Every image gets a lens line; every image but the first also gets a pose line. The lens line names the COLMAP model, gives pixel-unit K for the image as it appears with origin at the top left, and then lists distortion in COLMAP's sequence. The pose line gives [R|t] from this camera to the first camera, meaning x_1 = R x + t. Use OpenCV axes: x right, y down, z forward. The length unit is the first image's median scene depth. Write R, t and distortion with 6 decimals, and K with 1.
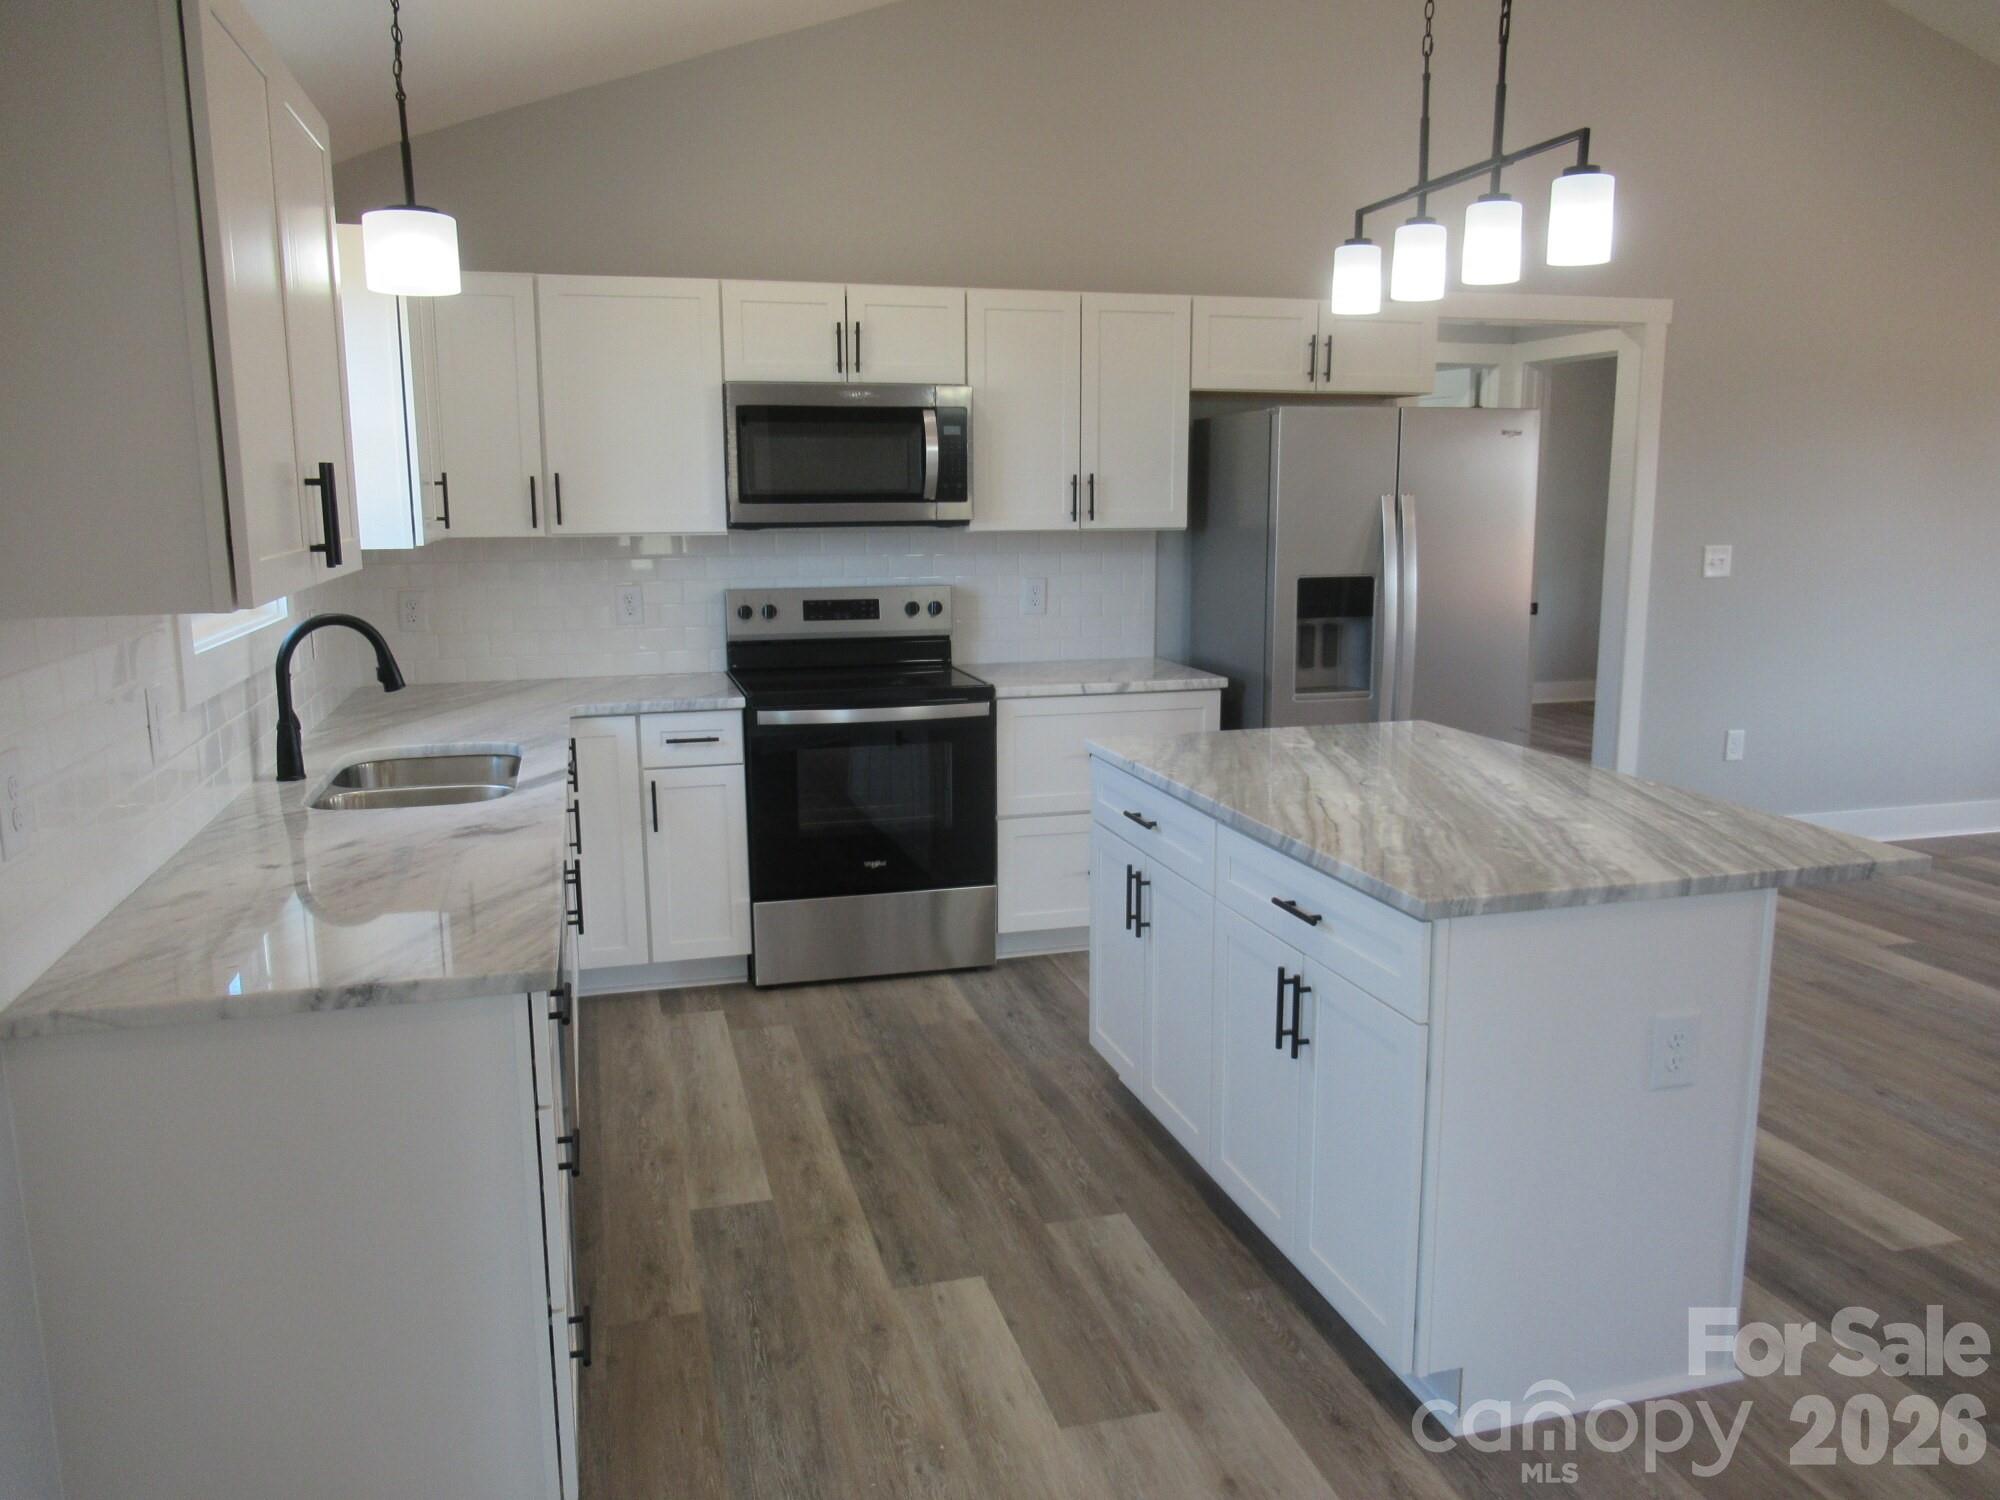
lens RADIAL K [[1486.0, 0, 997.5], [0, 1486.0, 752.9], [0, 0, 1]] dist [-0.012195, 0.006855]
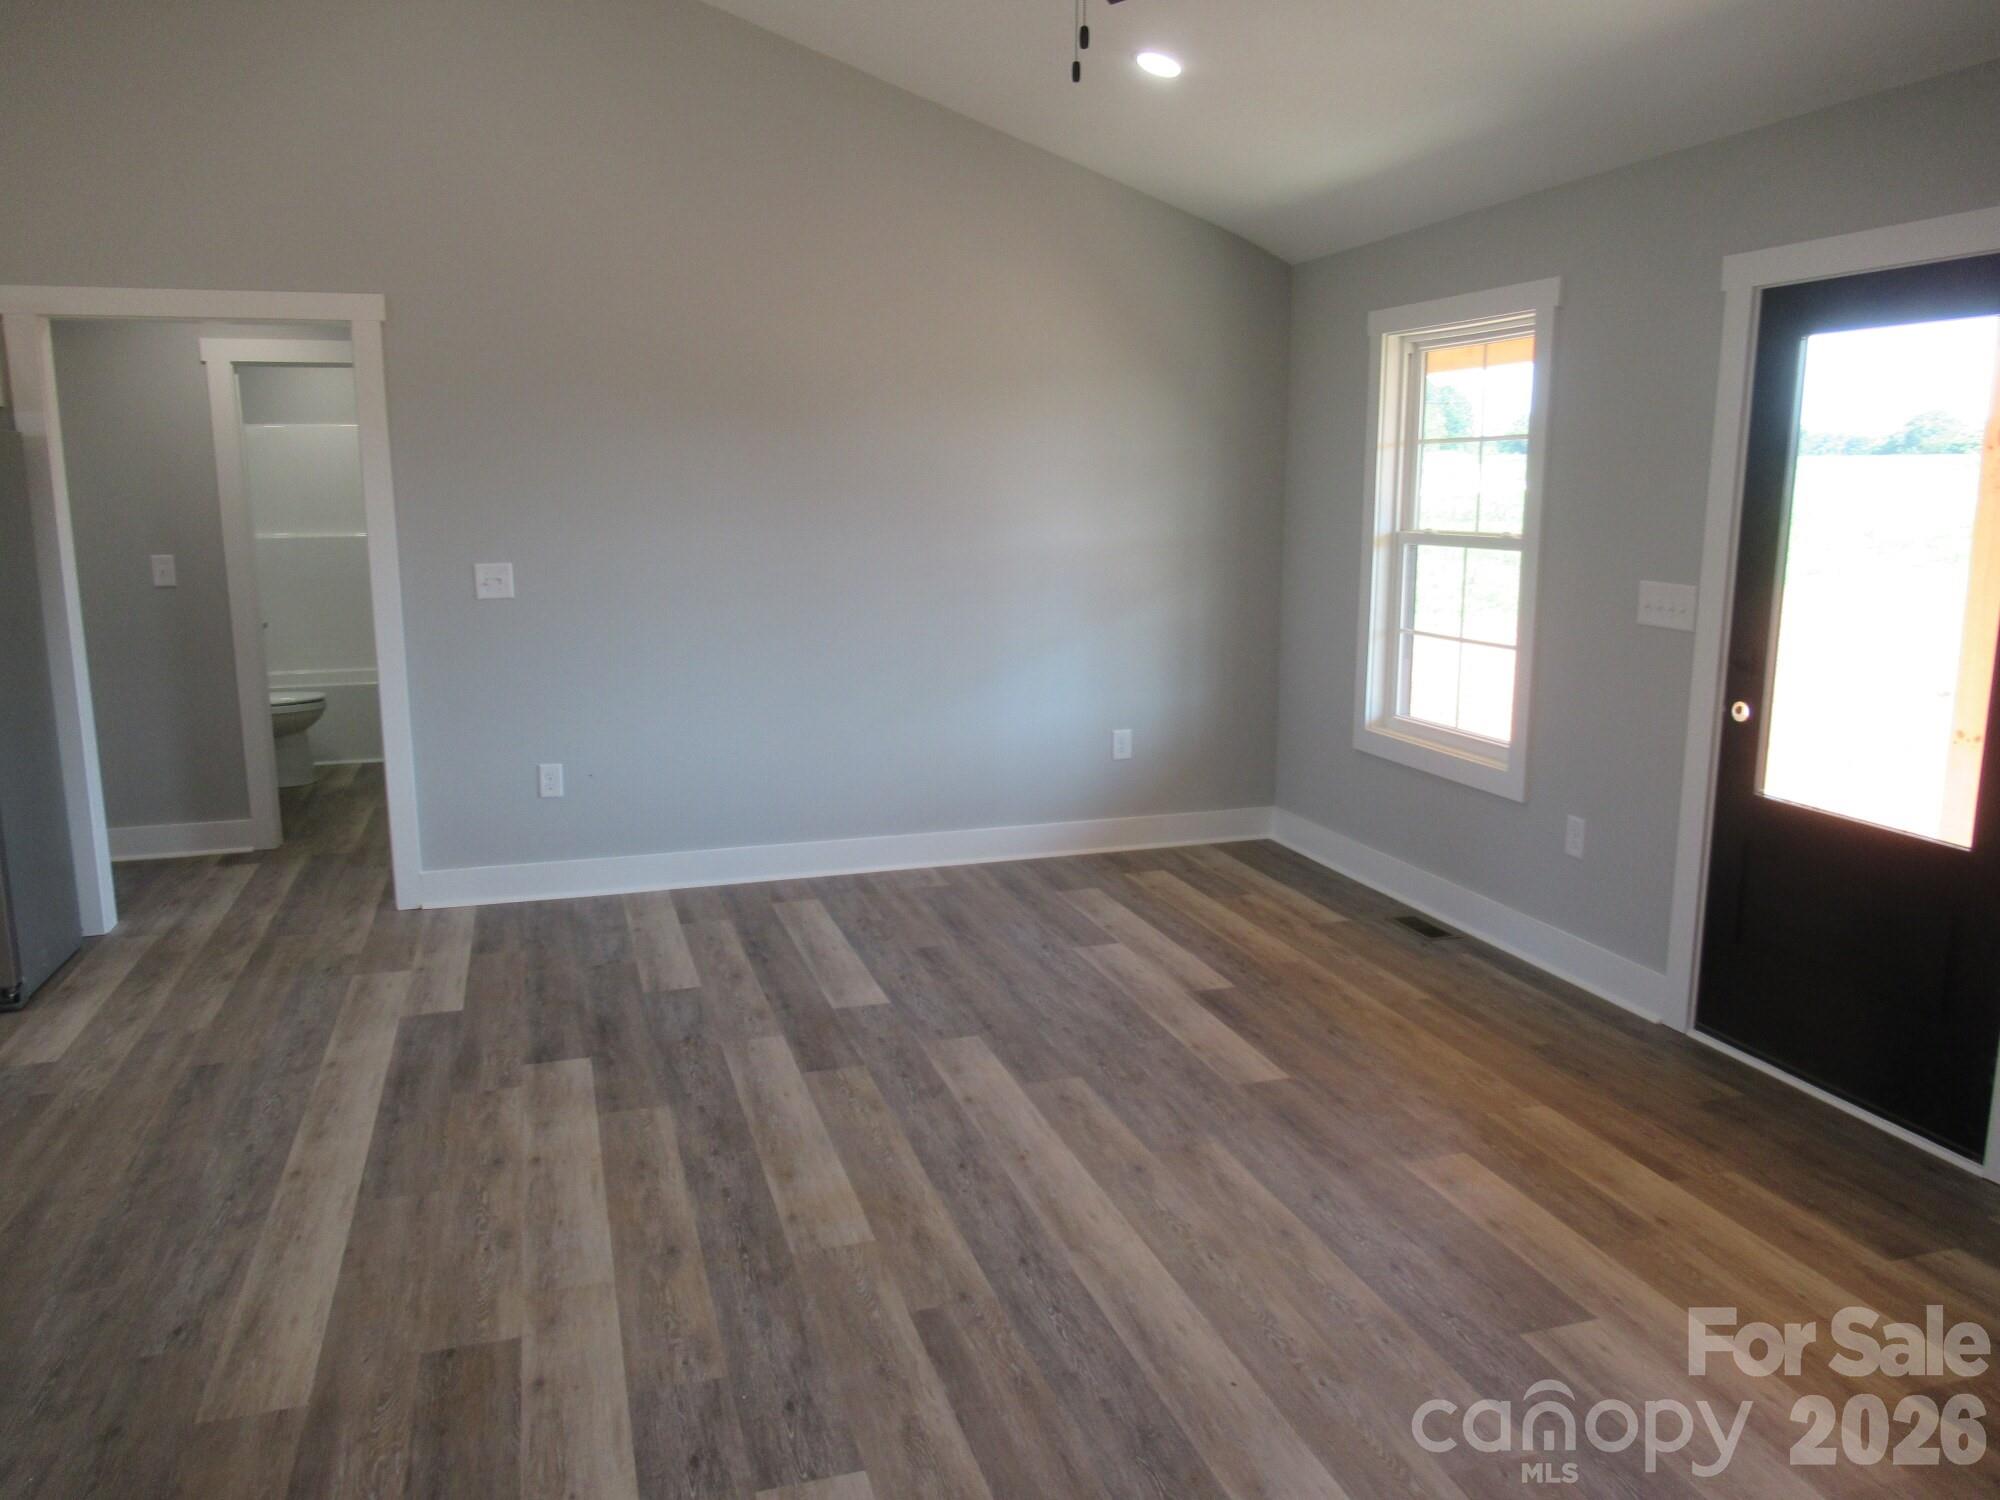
lens RADIAL K [[1486.0, 0, 996.3], [0, 1486.0, 761.4], [0, 0, 1]] dist [-0.012195, 0.006855]
pose [[0.999434, -0.009670, 0.032216, 0.951272], [0.009311, 0.999893, 0.011259, -0.031796], [-0.032322, -0.010953, 0.999417, 0.093234]]
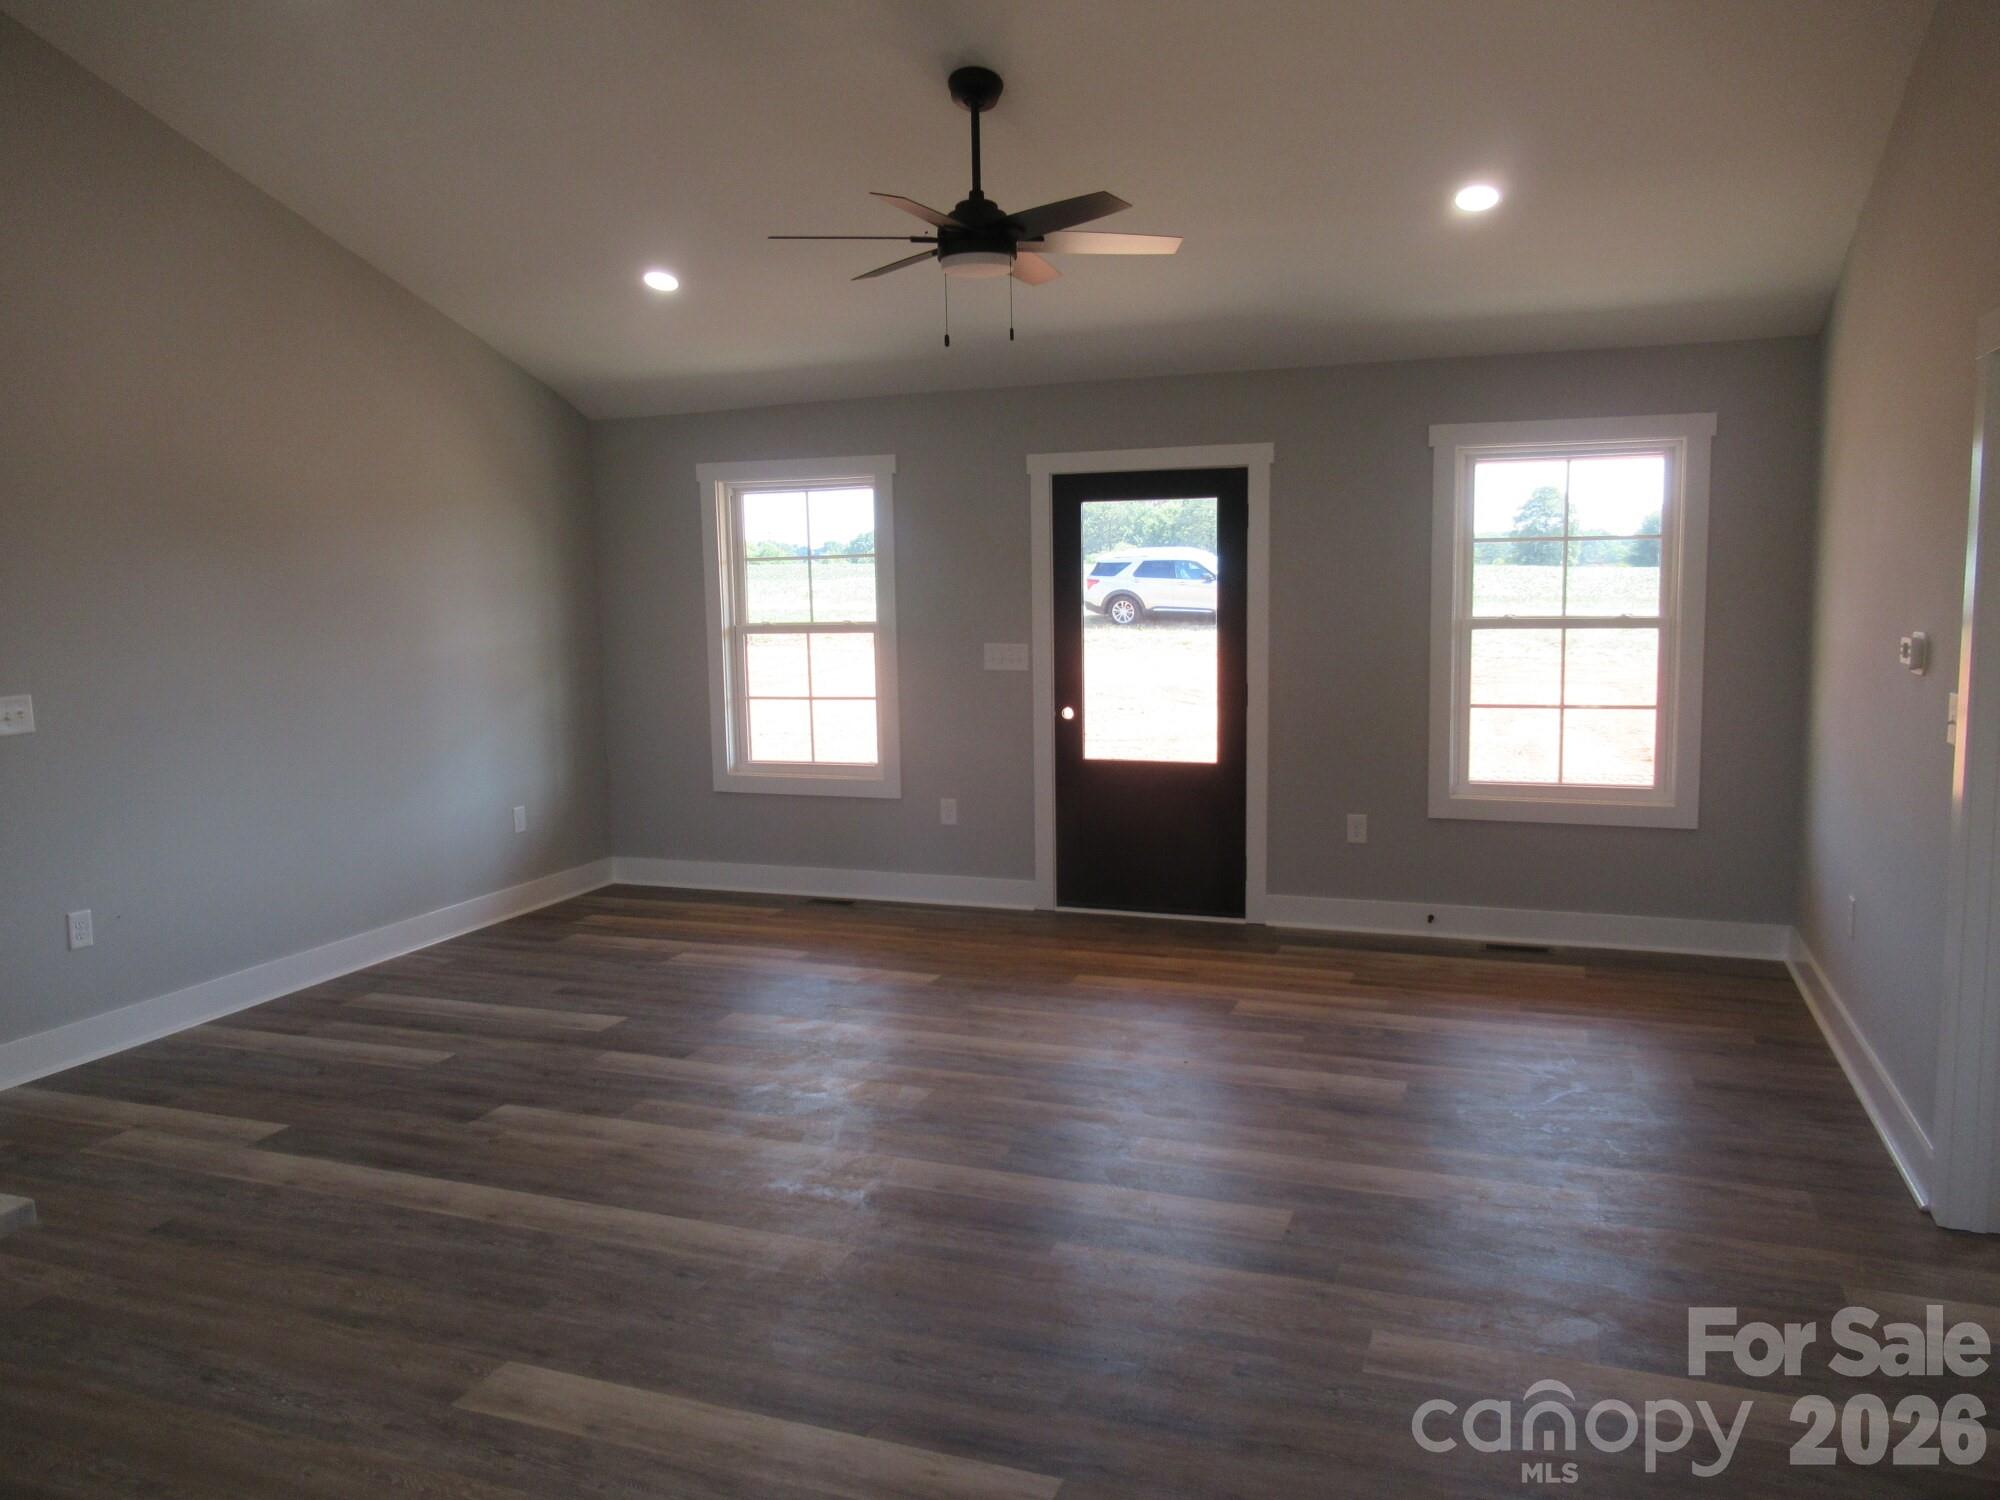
lens RADIAL K [[1486.0, 0, 993.0], [0, 1486.0, 759.2], [0, 0, 1]] dist [-0.012195, 0.006855]
pose [[0.593752, -0.111096, 0.796942, 0.190629], [0.162788, 0.986527, 0.016241, -0.037732], [-0.788009, 0.120090, 0.603837, 0.101328]]
